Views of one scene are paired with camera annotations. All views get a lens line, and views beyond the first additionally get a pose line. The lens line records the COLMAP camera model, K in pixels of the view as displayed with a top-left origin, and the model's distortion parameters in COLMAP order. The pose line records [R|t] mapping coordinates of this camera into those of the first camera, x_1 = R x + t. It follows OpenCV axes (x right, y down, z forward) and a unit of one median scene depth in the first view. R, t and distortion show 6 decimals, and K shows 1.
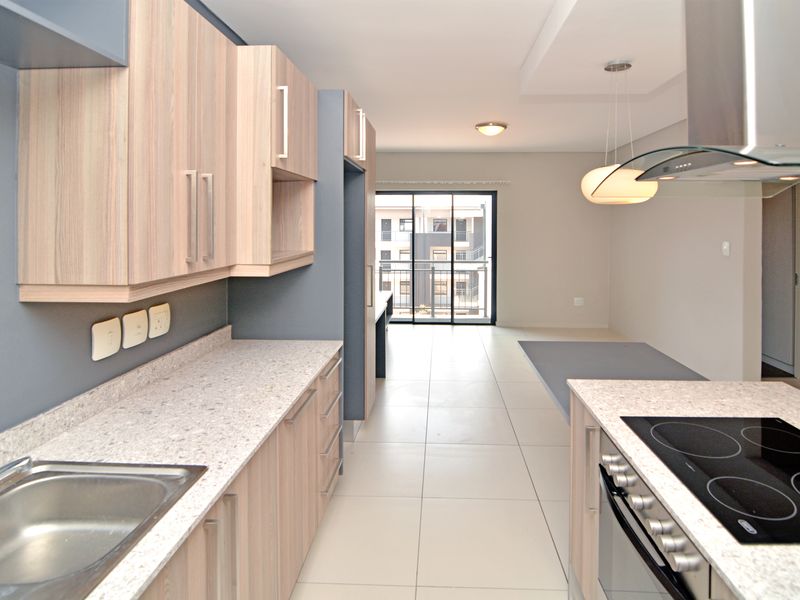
lens RADIAL K [[504.9, 0, 400.0], [0, 504.9, 300.0], [0, 0, 1]] dist [-0.040007, 0.000797]
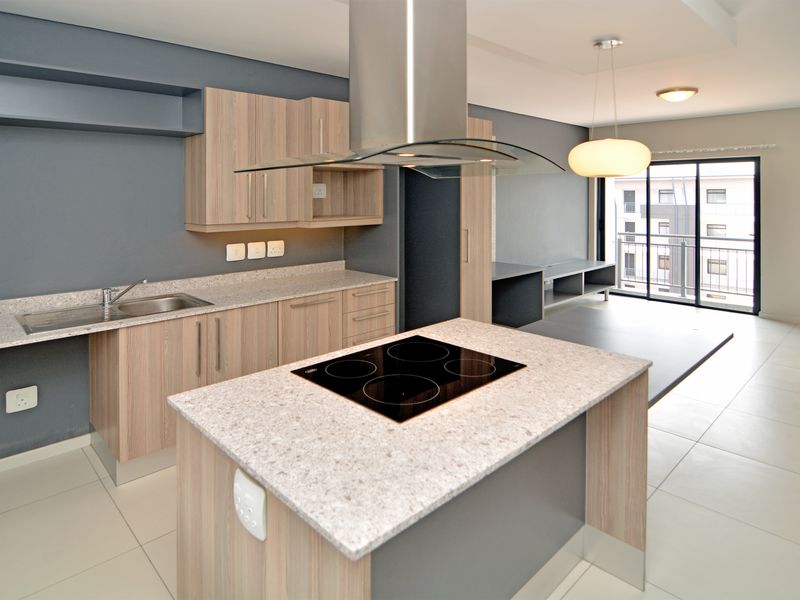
lens RADIAL K [[504.9, 0, 400.0], [0, 504.9, 300.0], [0, 0, 1]] dist [-0.040007, 0.000797]
pose [[0.733770, 0.135040, -0.665842, 0.398130], [-0.095304, 0.990816, 0.095920, 0.002078], [0.672680, -0.006926, 0.739901, -0.036664]]
